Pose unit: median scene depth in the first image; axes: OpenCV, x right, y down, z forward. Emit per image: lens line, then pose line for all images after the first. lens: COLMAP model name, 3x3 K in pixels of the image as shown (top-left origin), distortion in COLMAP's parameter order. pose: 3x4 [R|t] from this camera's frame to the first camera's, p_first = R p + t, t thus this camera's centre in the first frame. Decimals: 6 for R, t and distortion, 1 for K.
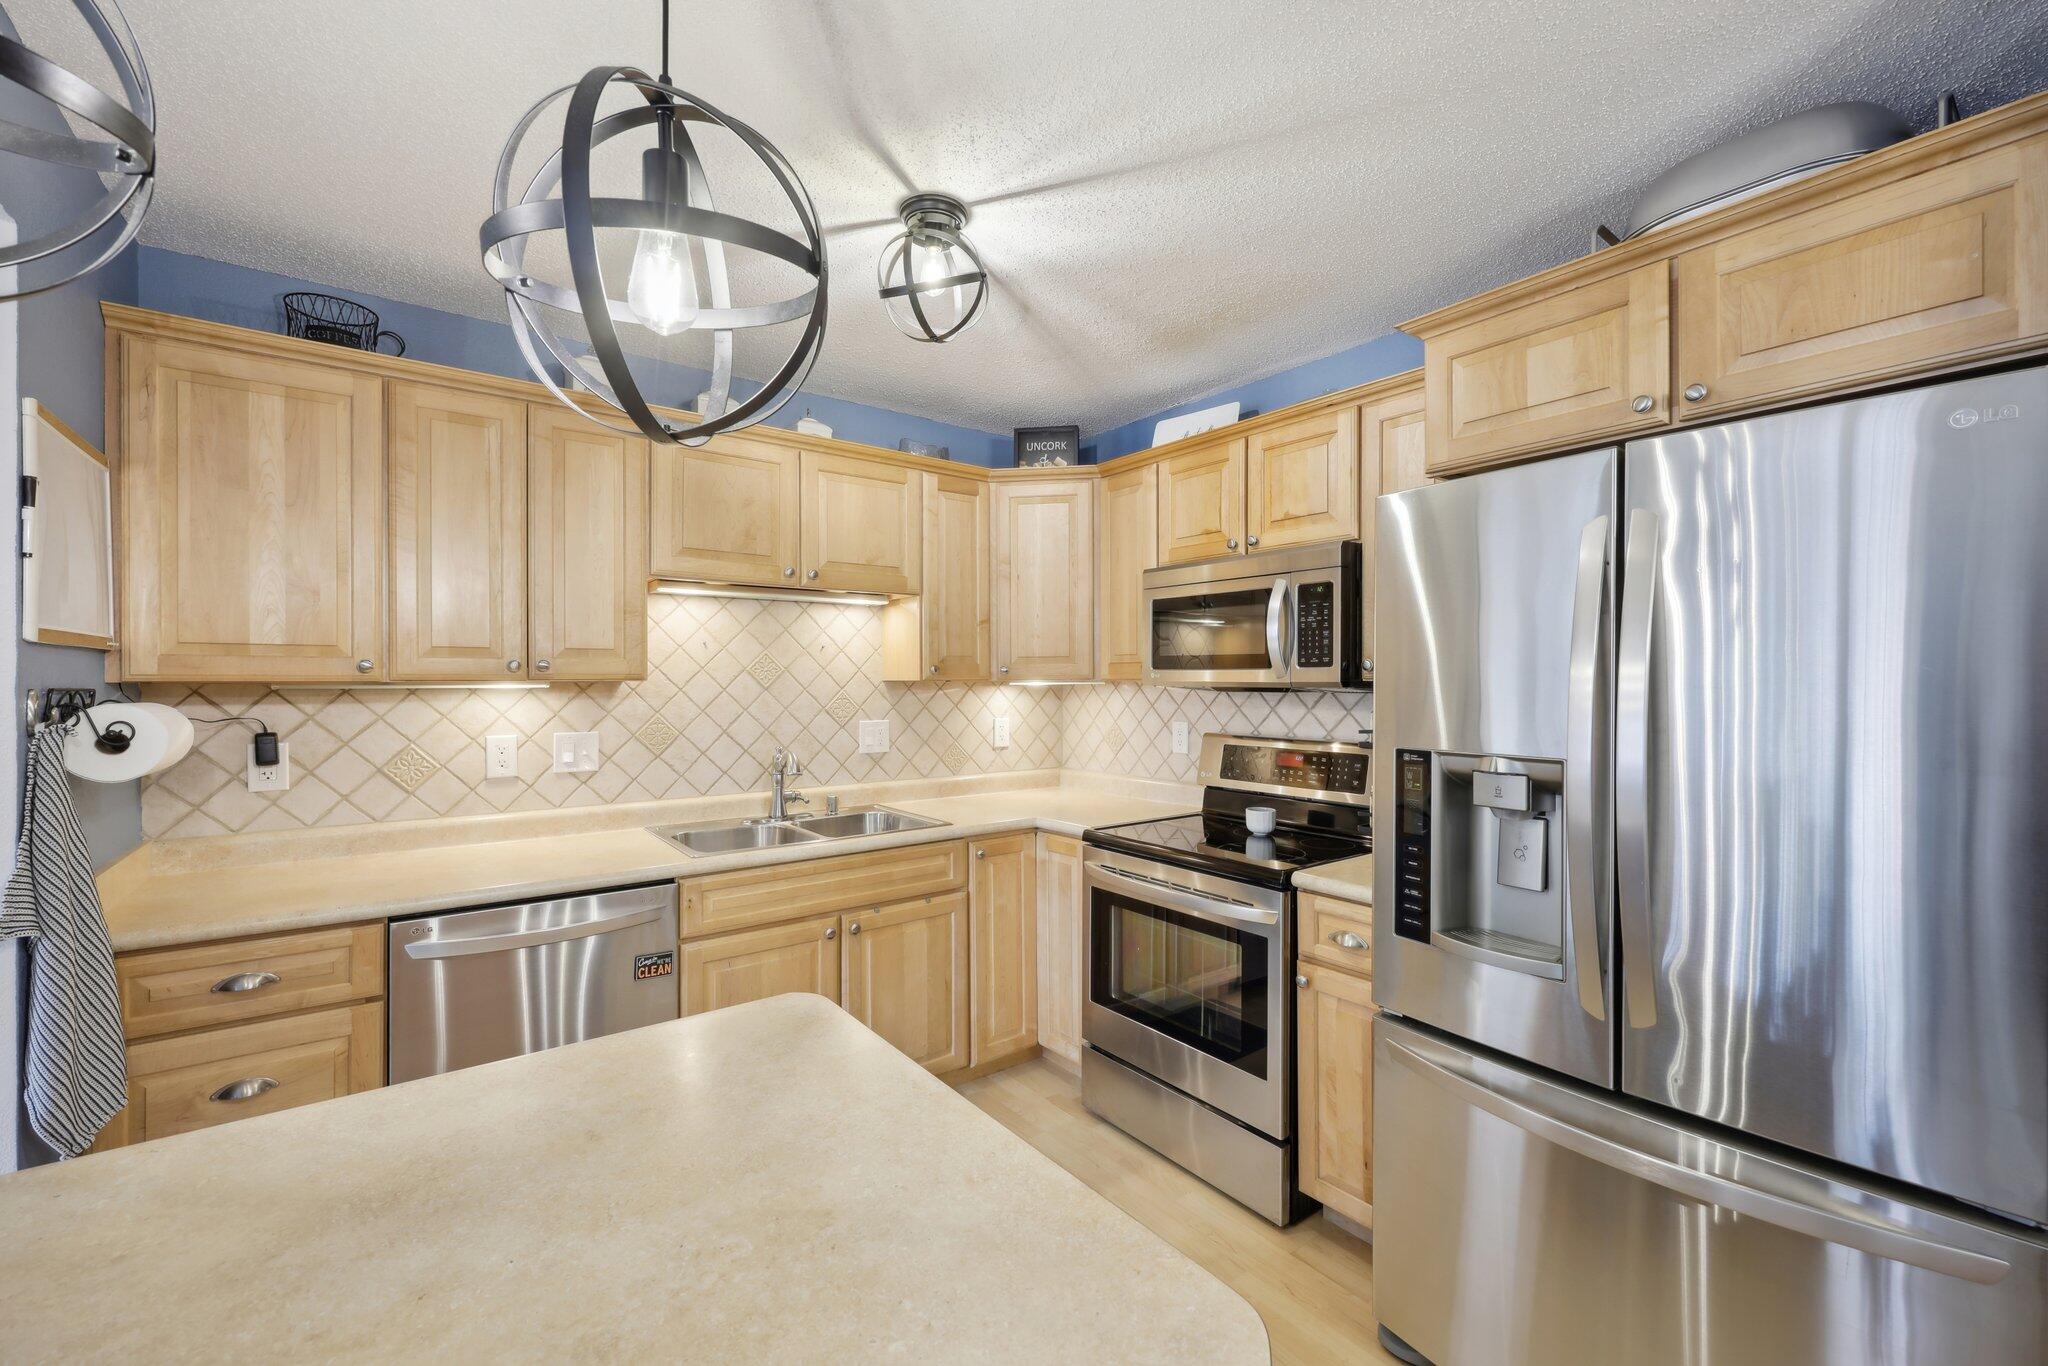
lens RADIAL K [[838.7, 0, 1035.5], [0, 838.7, 683.4], [0, 0, 1]] dist [0.001588, -0.000906]
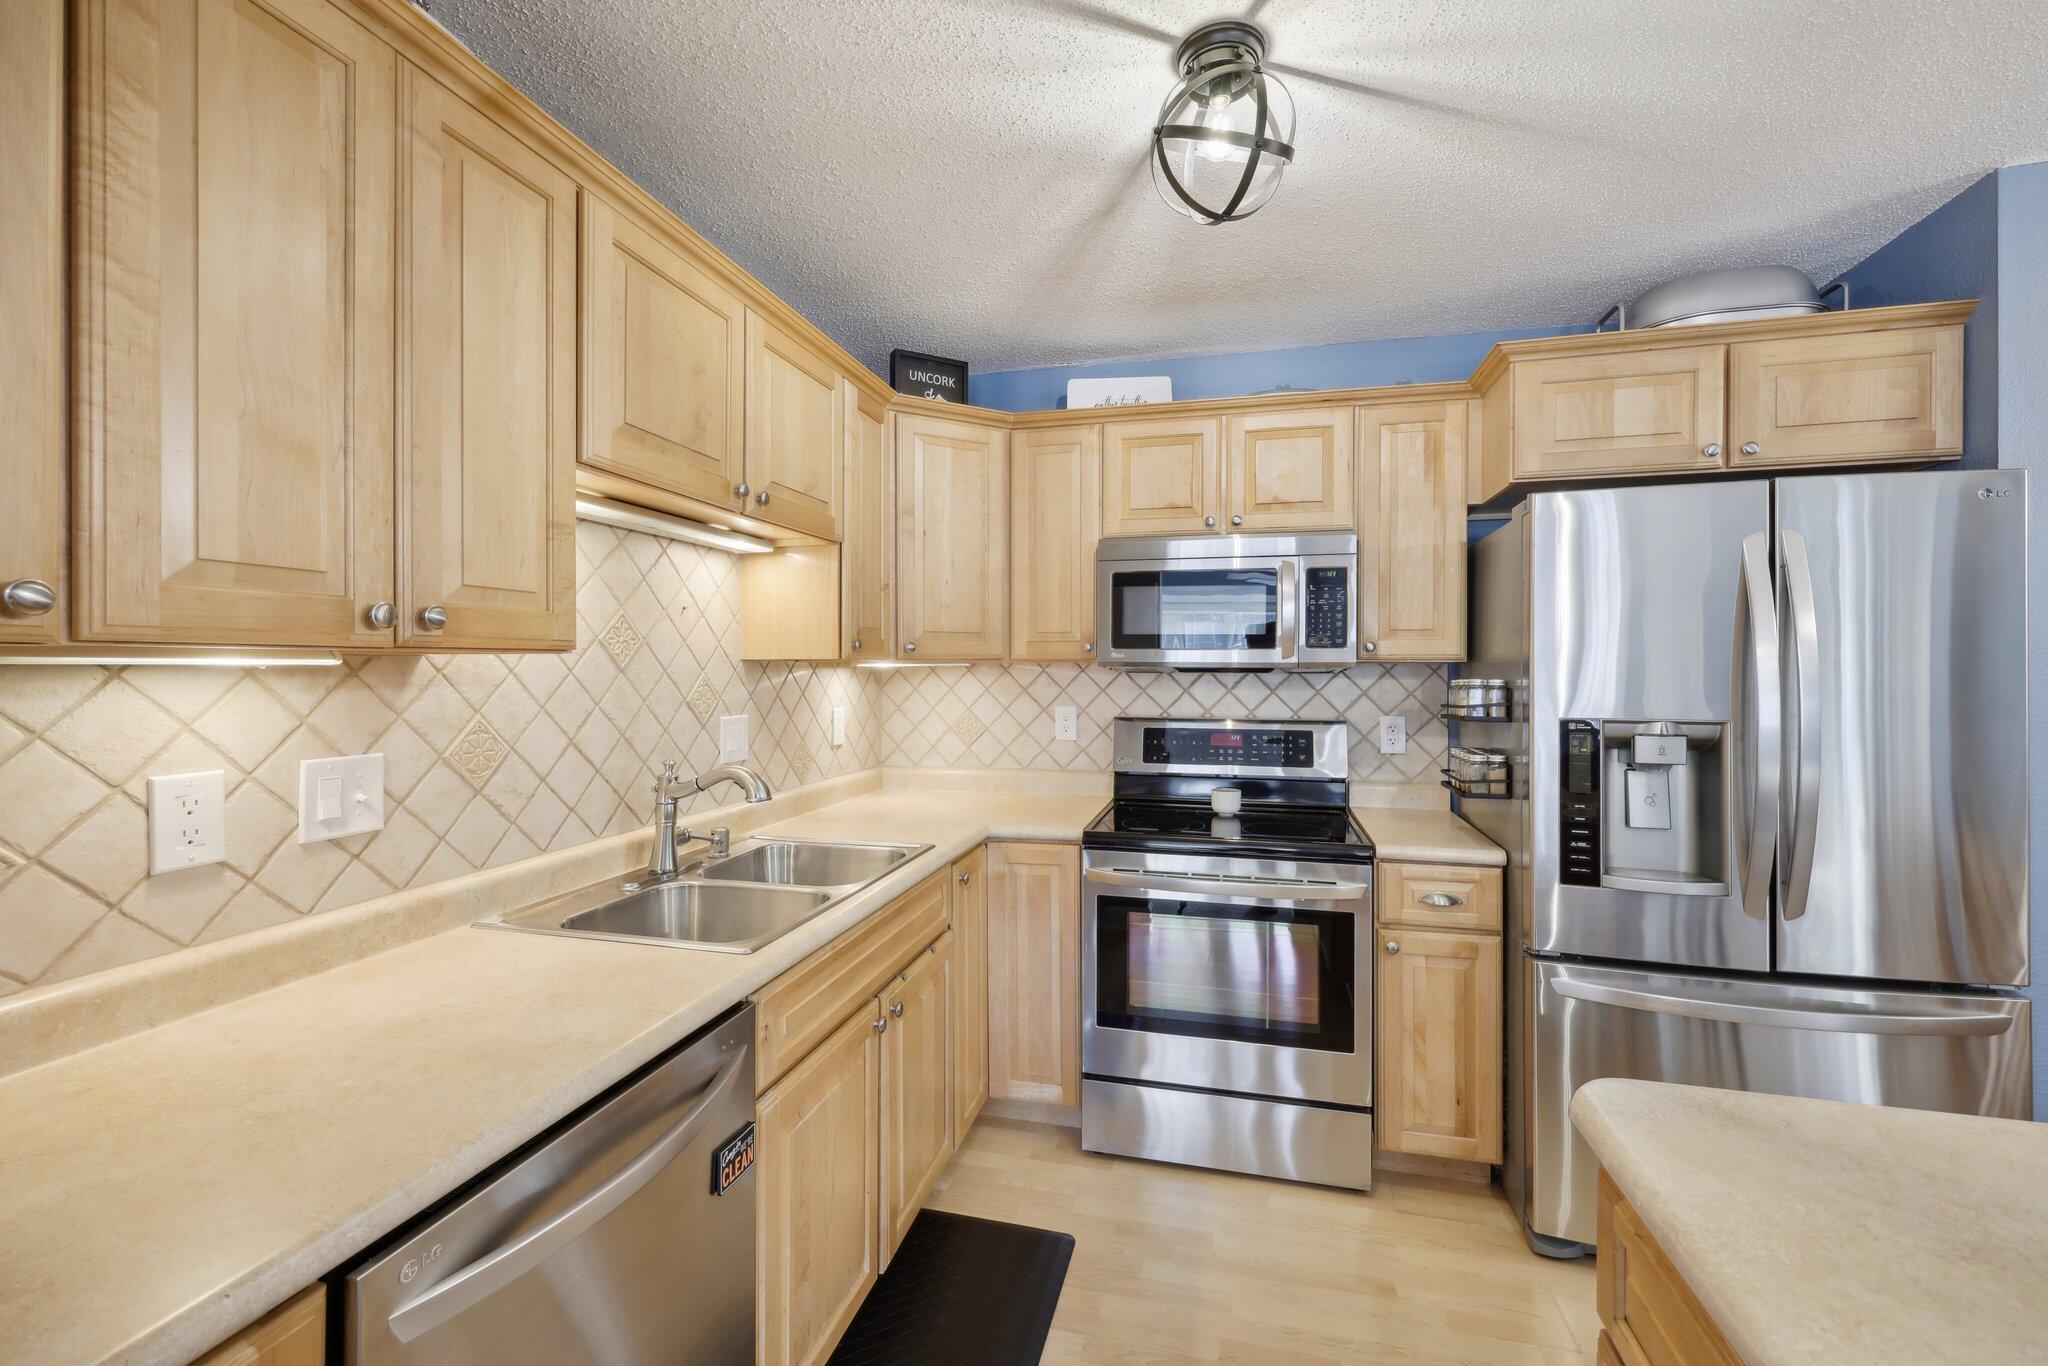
lens RADIAL K [[838.7, 0, 1037.1], [0, 838.7, 672.0], [0, 0, 1]] dist [0.001588, -0.000906]
pose [[0.783332, -0.000891, 0.621603, -0.570346], [0.000403, 0.999999, 0.000926, 0.008979], [-0.621603, -0.000475, 0.783332, 0.384004]]
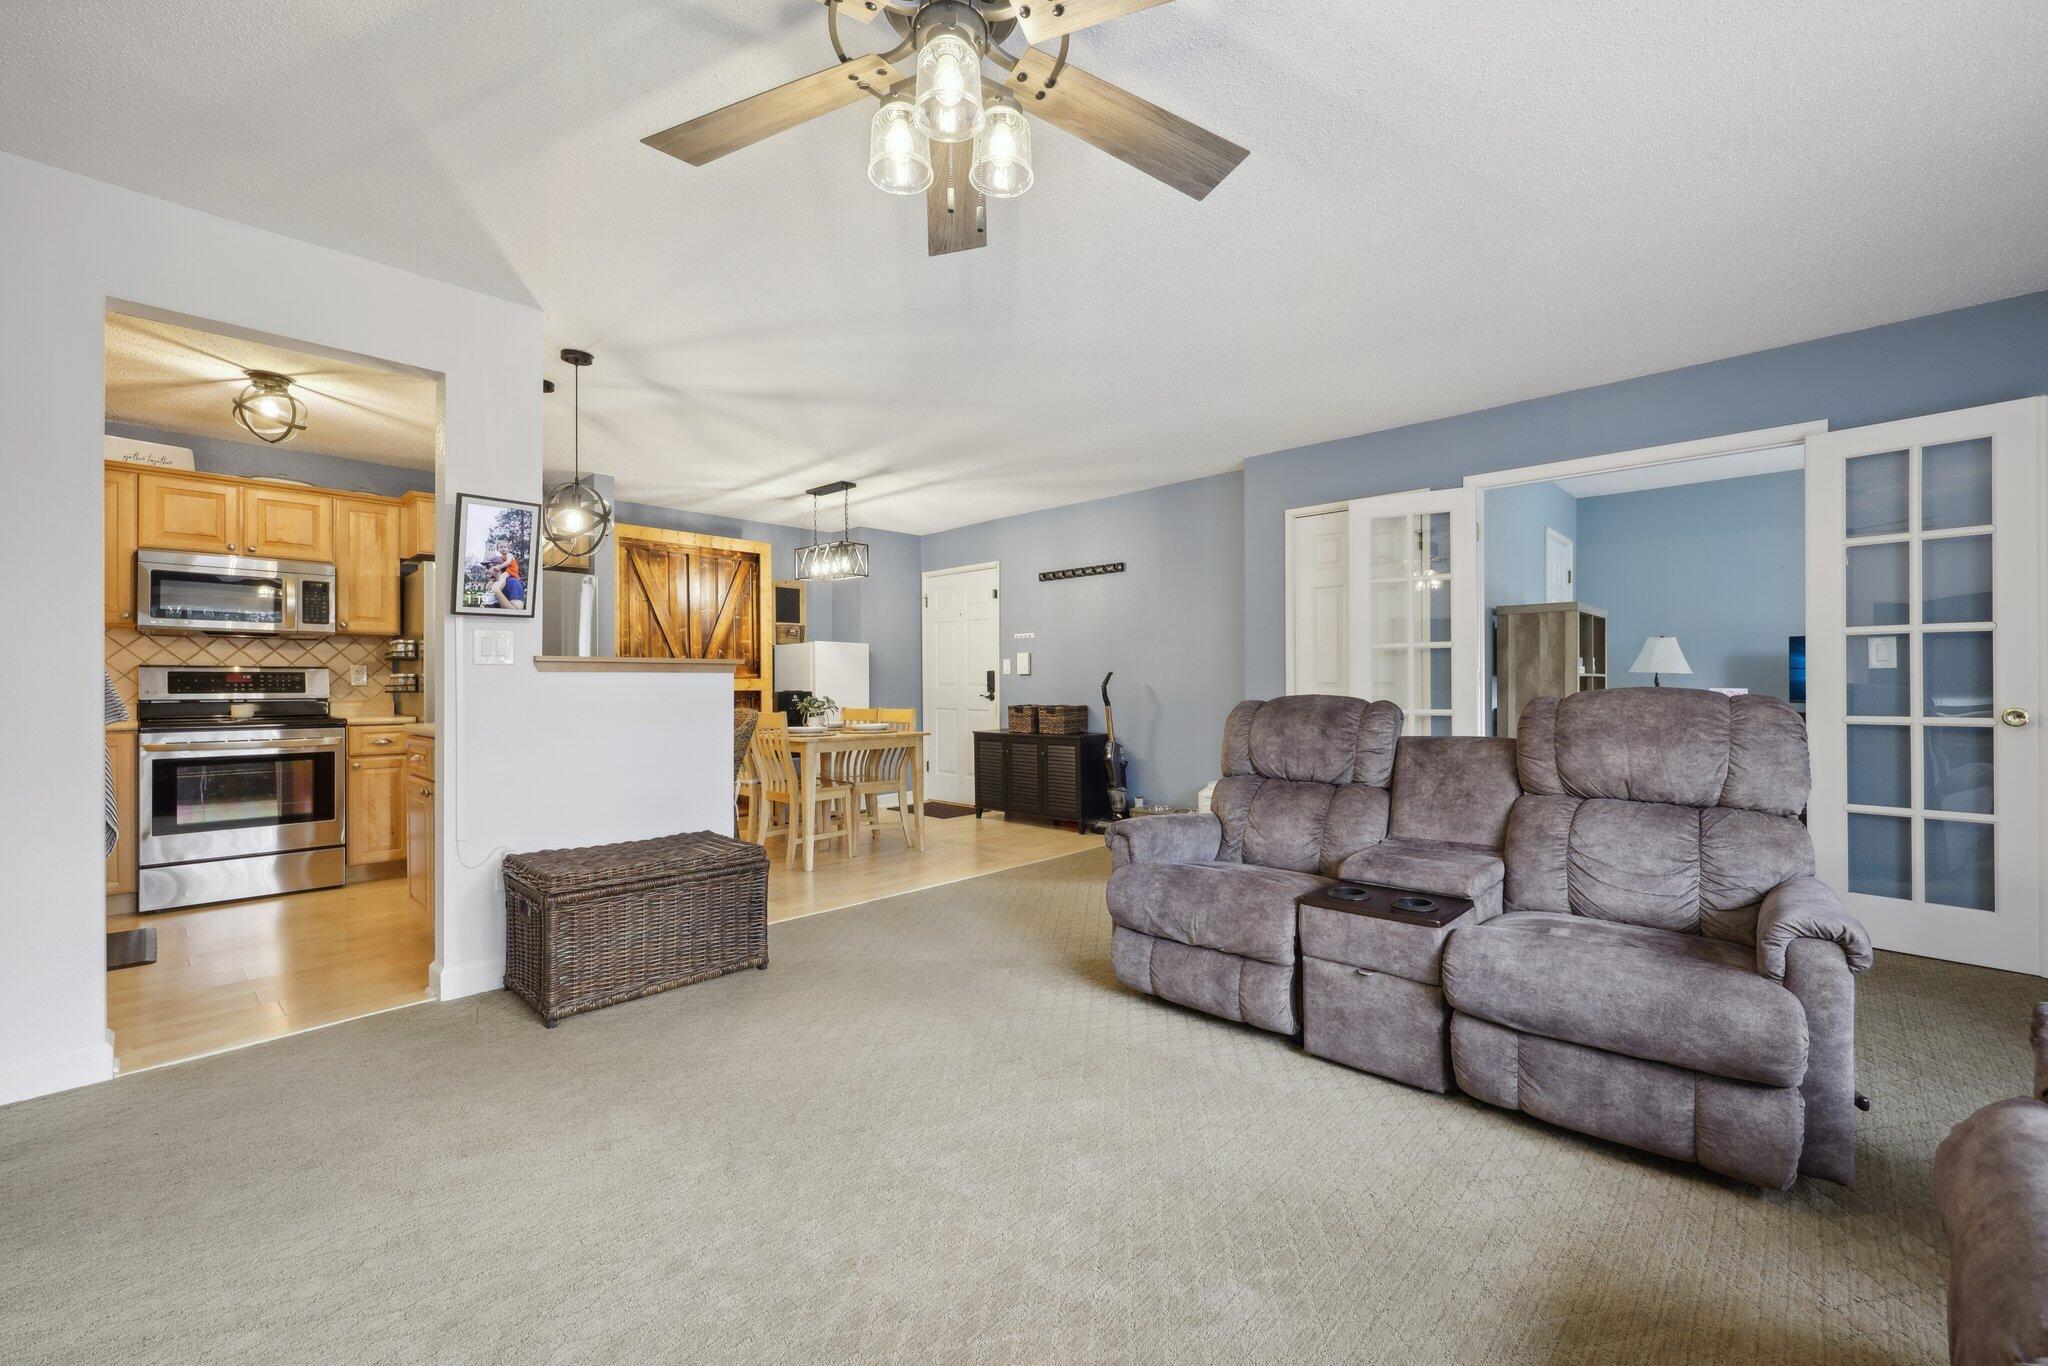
lens RADIAL K [[838.7, 0, 1029.4], [0, 838.7, 683.2], [0, 0, 1]] dist [0.001588, -0.000906]
pose [[-0.159949, 0.004331, 0.987116, -1.800906], [0.008134, 0.999962, -0.003069, 0.133705], [-0.987092, 0.007538, -0.159978, -0.330755]]
